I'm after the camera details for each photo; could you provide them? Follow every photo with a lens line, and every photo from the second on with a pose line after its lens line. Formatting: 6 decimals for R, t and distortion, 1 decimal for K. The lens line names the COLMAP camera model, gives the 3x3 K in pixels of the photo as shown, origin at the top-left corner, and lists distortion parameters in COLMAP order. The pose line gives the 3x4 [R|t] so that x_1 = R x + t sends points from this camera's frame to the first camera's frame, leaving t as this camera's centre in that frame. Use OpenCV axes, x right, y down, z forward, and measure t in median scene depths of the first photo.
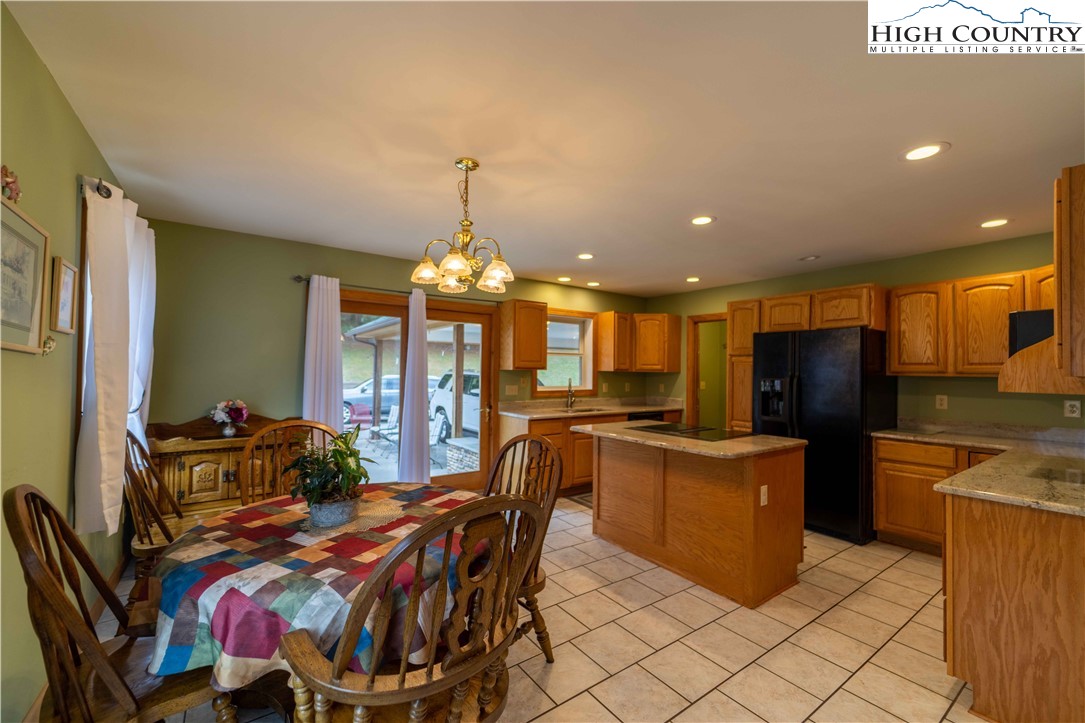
lens RADIAL K [[434.7, 0, 544.5], [0, 434.7, 364.8], [0, 0, 1]] dist [0.001231, -0.000505]
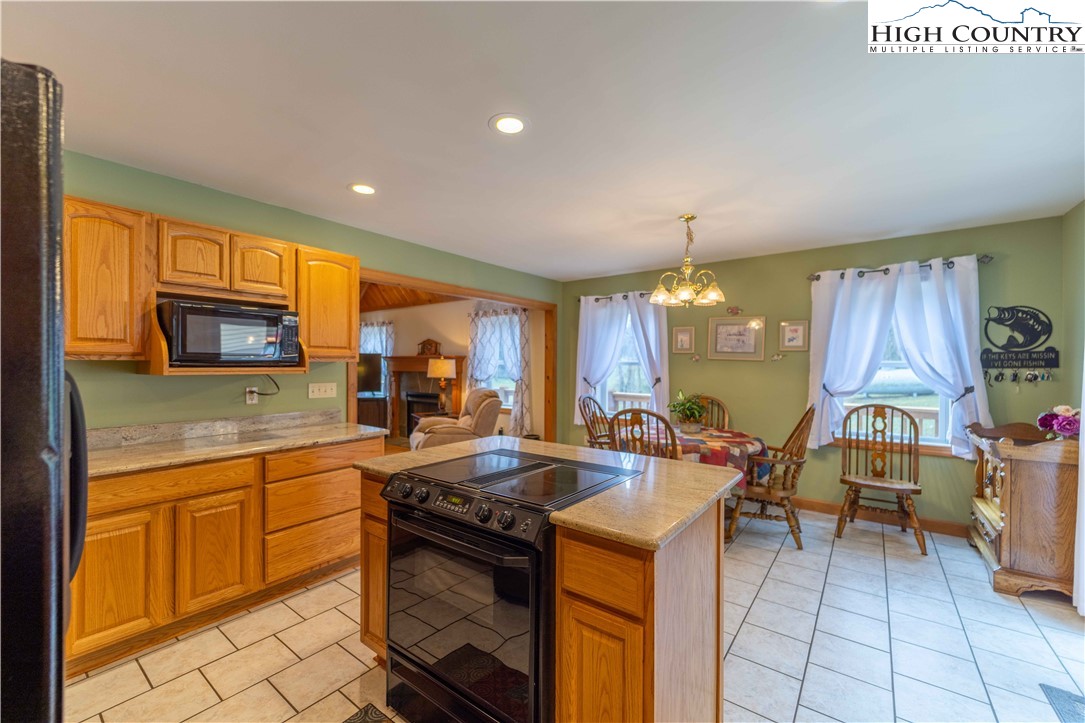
lens RADIAL K [[437.4, 0, 541.3], [0, 437.4, 366.1], [0, 0, 1]] dist [0.000711, 0.000086]
pose [[-0.955869, -0.015505, -0.293385, 0.407190], [-0.012243, 0.999841, -0.012951, 0.025868], [0.293539, -0.008787, -0.955907, 1.316743]]
